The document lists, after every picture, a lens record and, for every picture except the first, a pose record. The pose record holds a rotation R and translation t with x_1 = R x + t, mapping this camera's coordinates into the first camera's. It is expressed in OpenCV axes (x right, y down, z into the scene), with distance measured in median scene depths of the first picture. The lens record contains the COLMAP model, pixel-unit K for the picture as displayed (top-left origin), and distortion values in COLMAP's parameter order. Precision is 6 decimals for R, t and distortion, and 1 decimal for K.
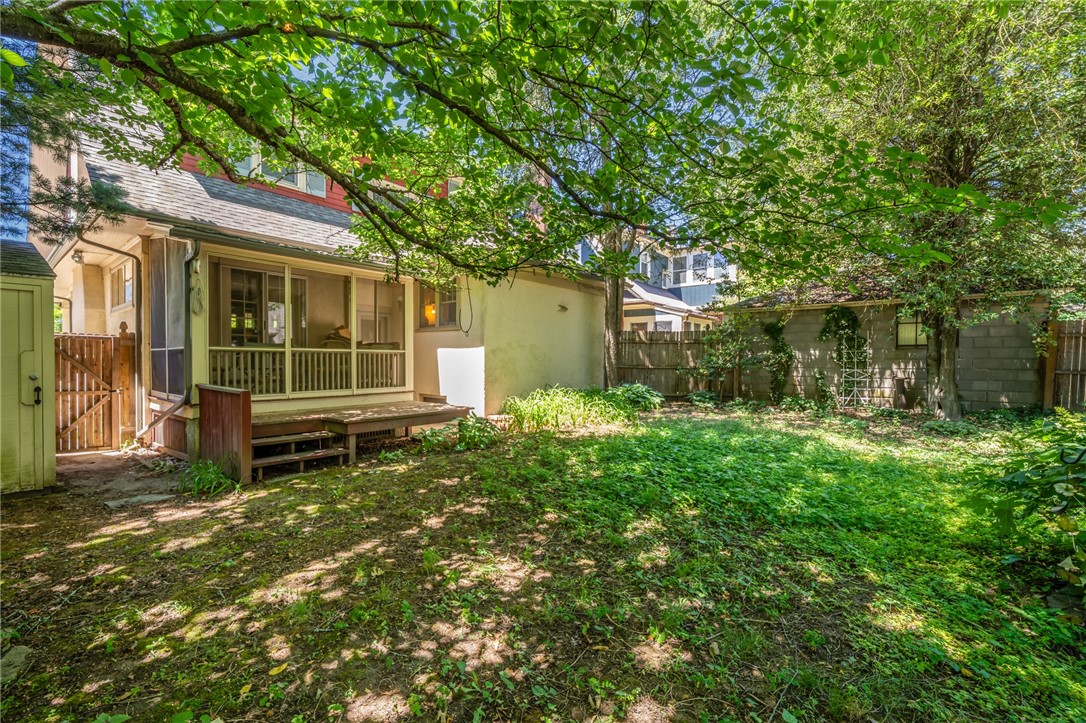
lens RADIAL K [[459.5, 0, 543.0], [0, 459.5, 361.5], [0, 0, 1]] dist [0.001986, 0.000460]
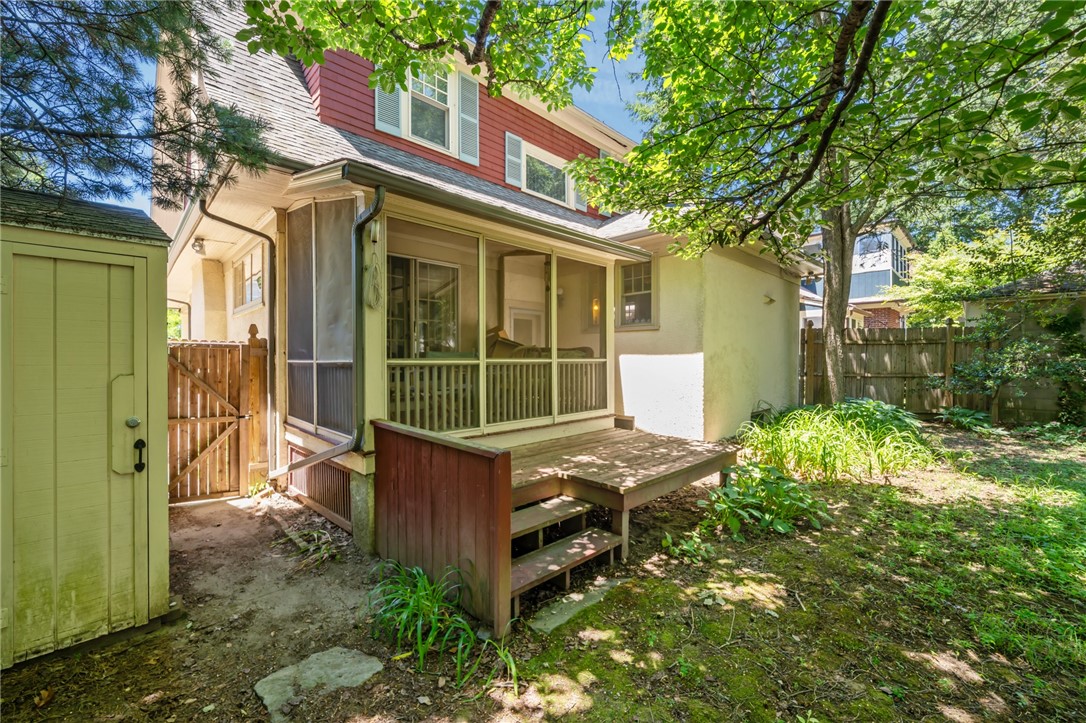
lens RADIAL K [[433.5, 0, 542.9], [0, 433.5, 355.5], [0, 0, 1]] dist [-0.001160, 0.000053]
pose [[0.993776, -0.006060, -0.111234, -0.370208], [0.004735, 0.999915, -0.012165, -0.024680], [0.111298, 0.011563, 0.993720, 0.356158]]
